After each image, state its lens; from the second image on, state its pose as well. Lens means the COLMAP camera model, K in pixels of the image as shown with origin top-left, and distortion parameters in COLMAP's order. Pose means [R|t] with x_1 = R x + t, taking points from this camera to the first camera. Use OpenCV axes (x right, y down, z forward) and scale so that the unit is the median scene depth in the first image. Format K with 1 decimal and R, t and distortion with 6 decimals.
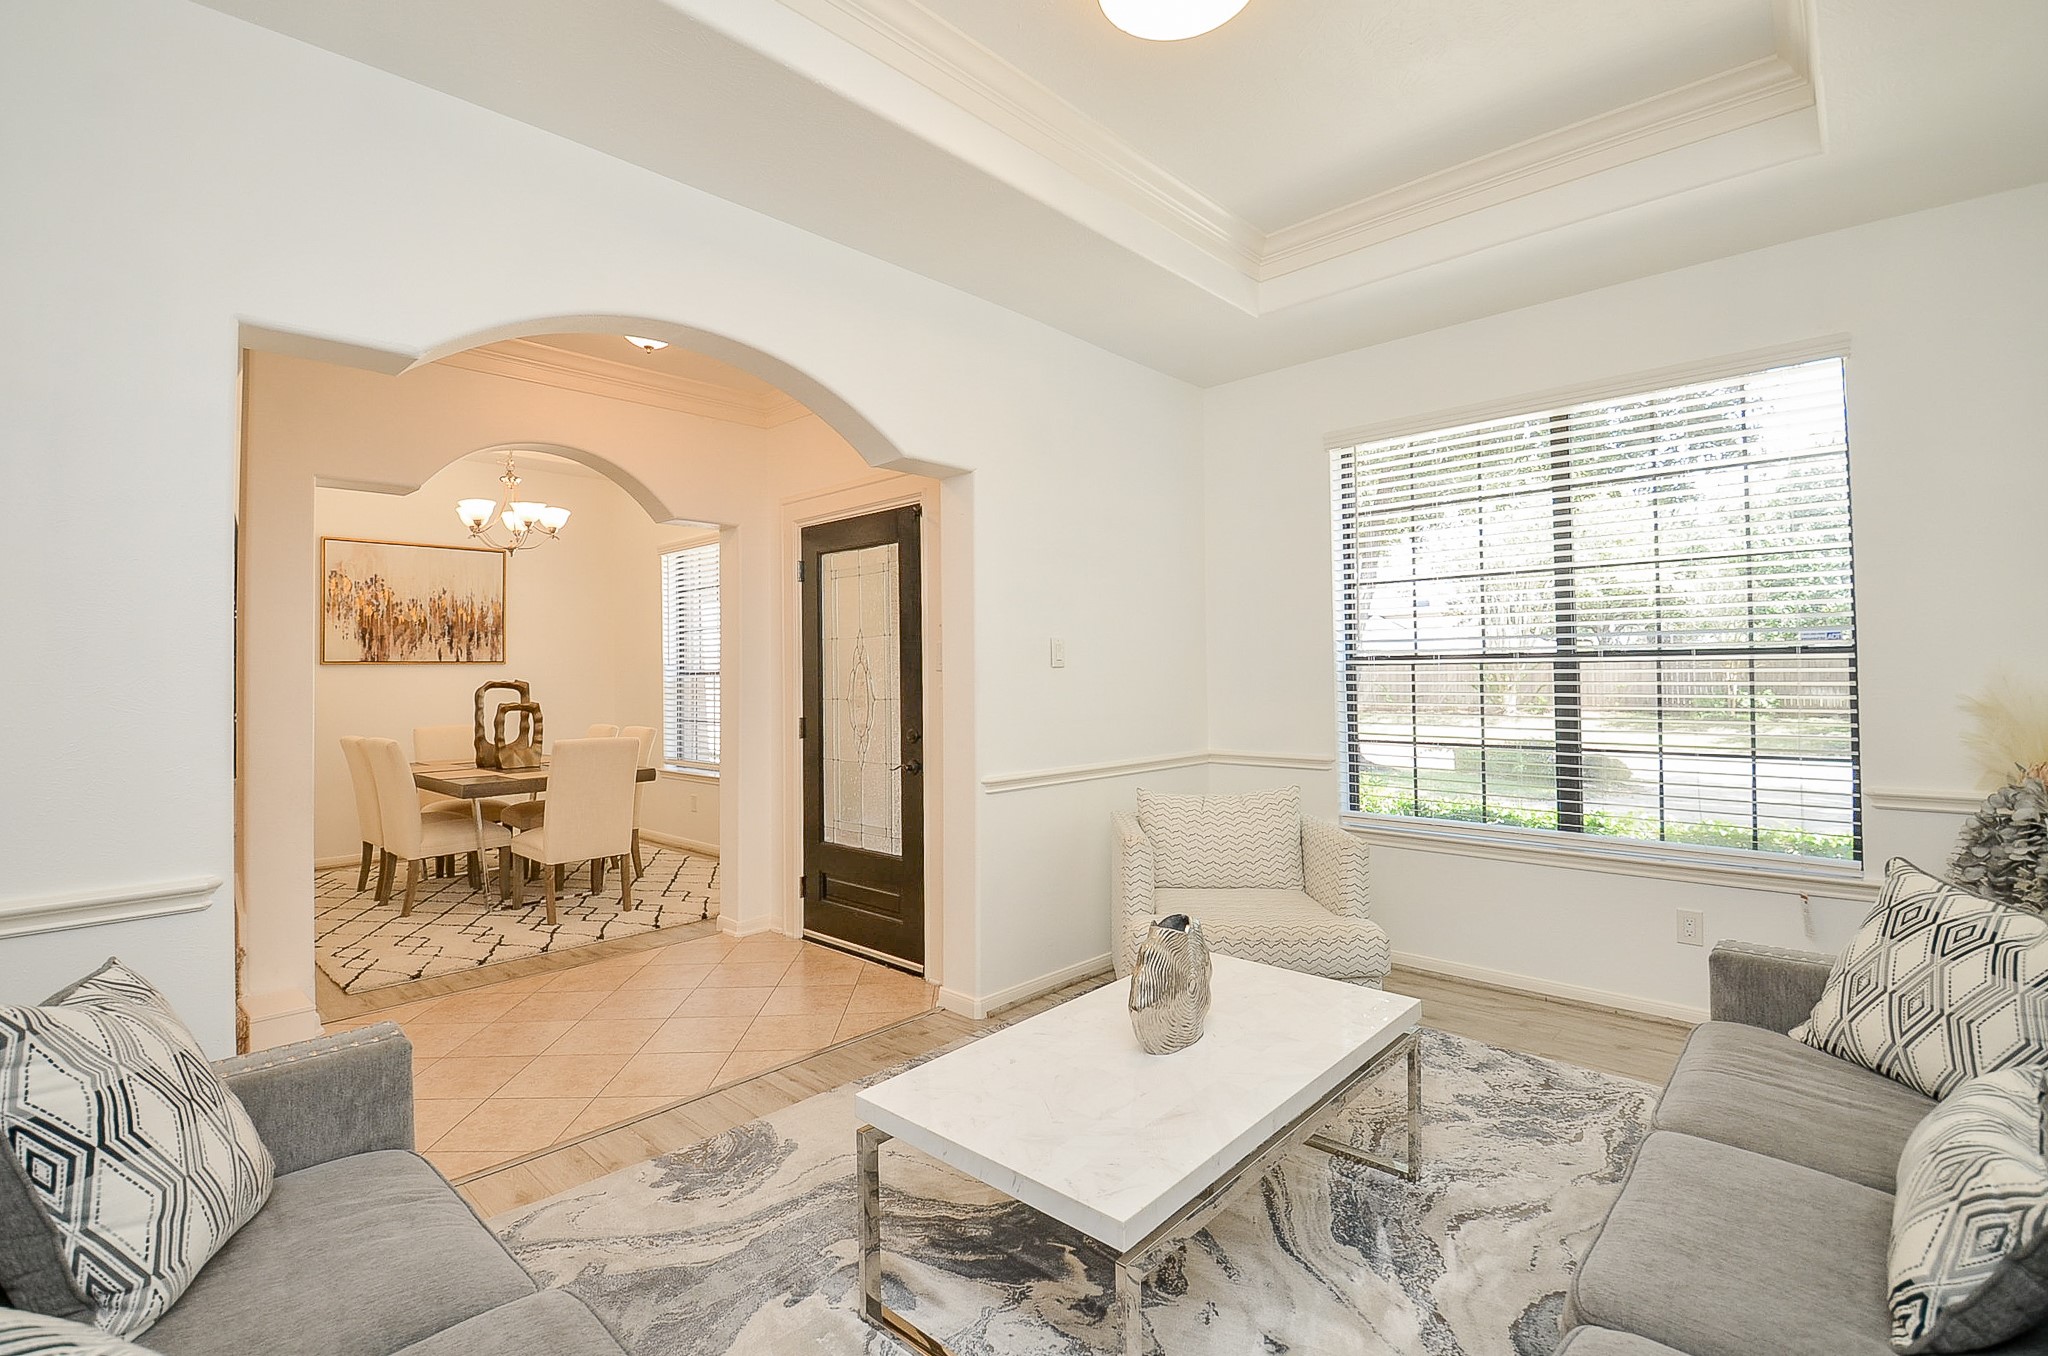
lens RADIAL K [[923.4, 0, 1016.8], [0, 923.4, 666.2], [0, 0, 1]] dist [-0.007564, -0.010142]
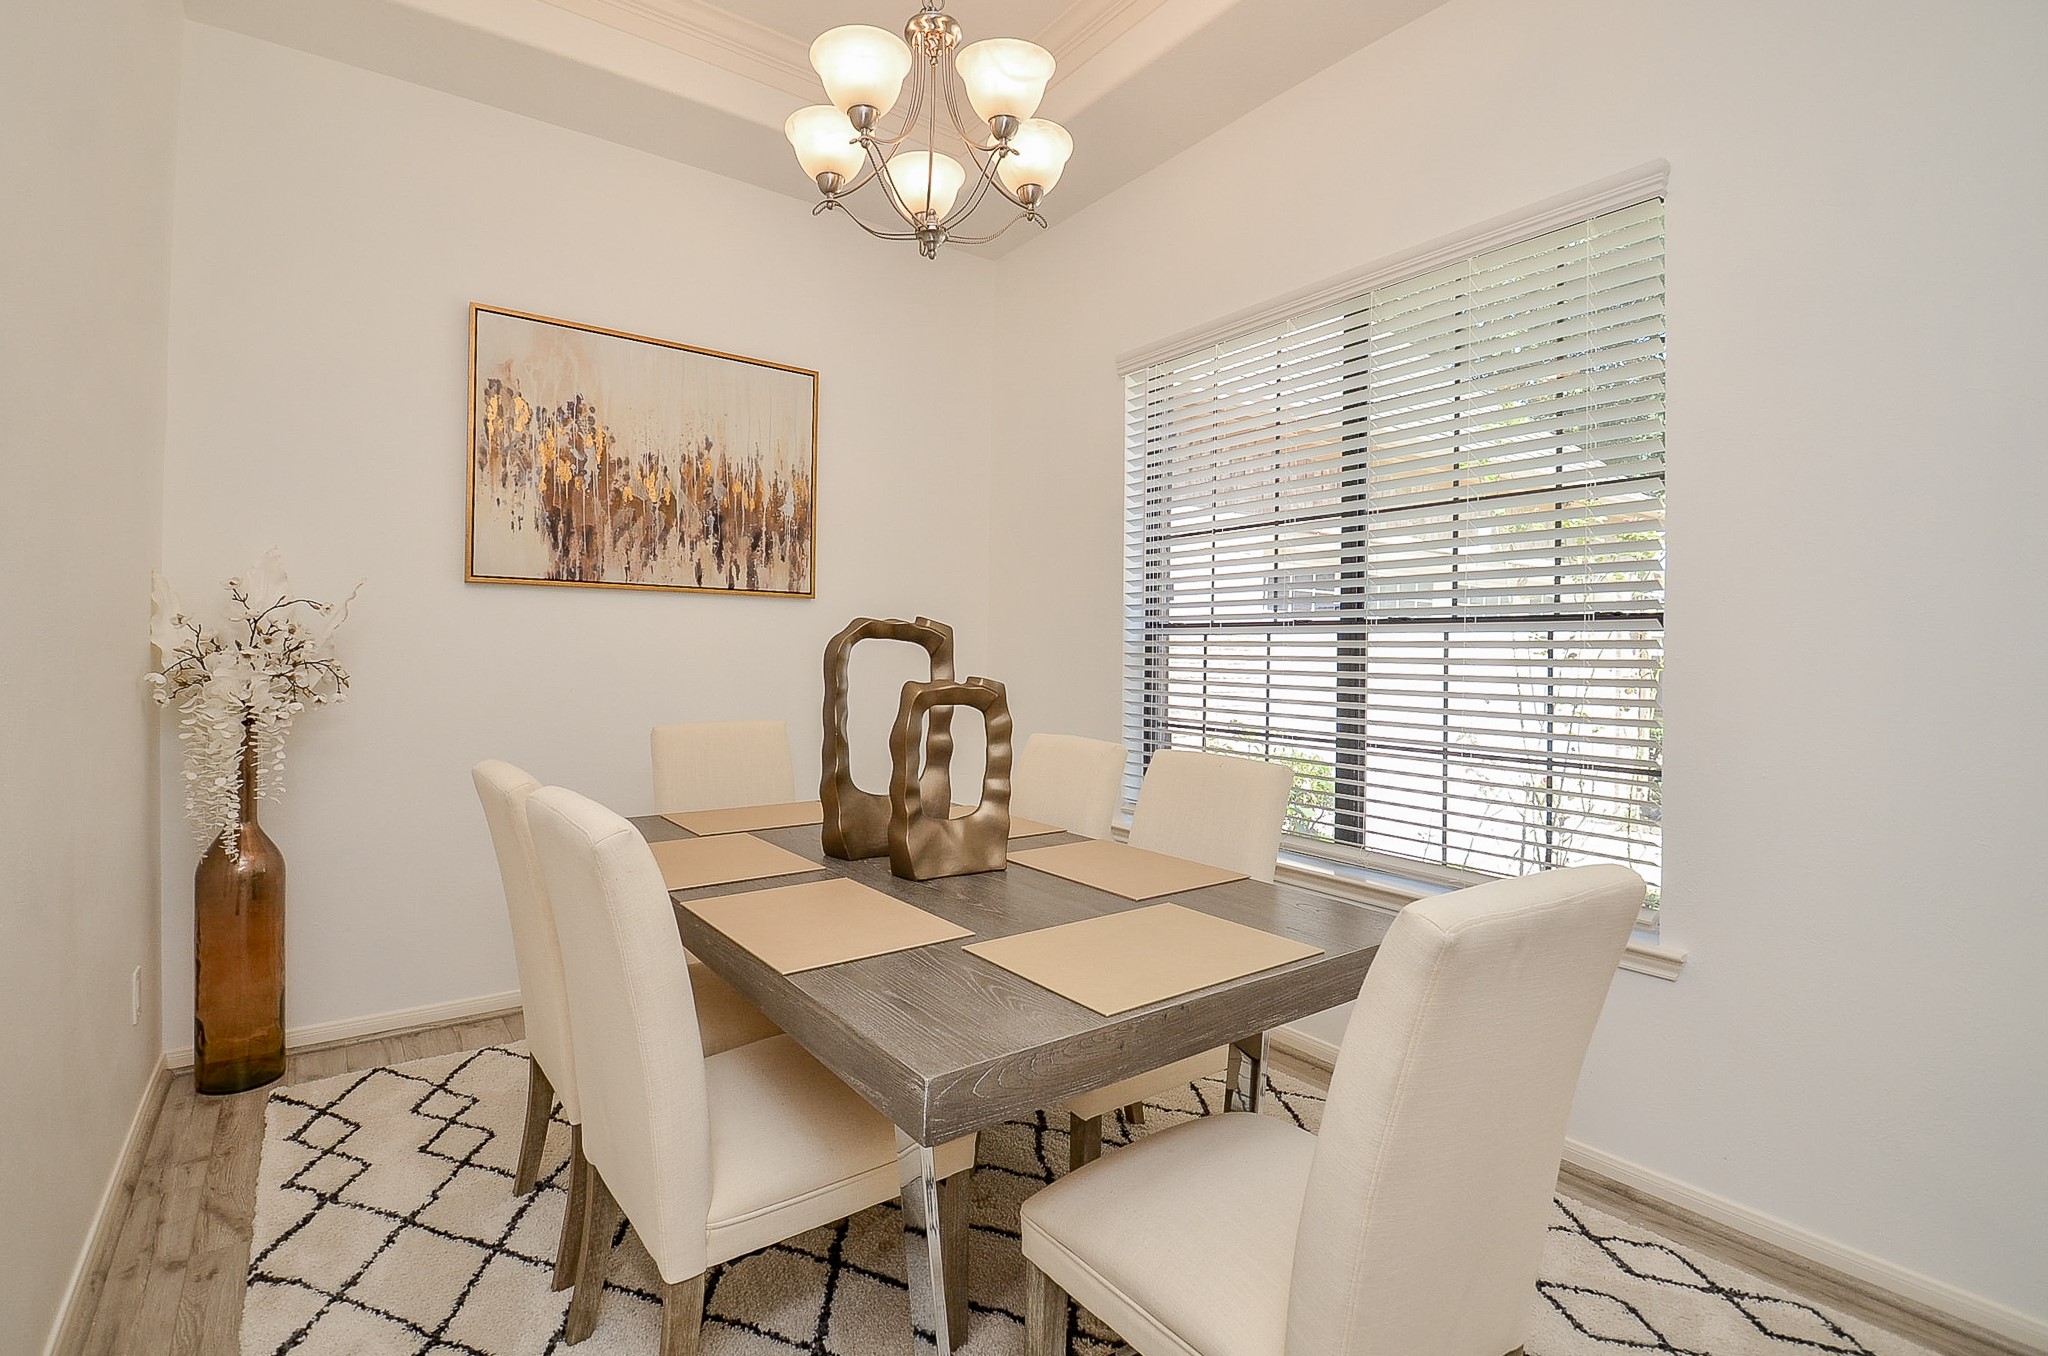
lens RADIAL K [[923.4, 0, 1016.2], [0, 923.4, 670.2], [0, 0, 1]] dist [-0.007564, -0.010142]
pose [[0.983844, 0.026323, -0.177082, -0.395372], [-0.021688, 0.999371, 0.028060, 0.022469], [0.177709, -0.023766, 0.983796, 0.578879]]
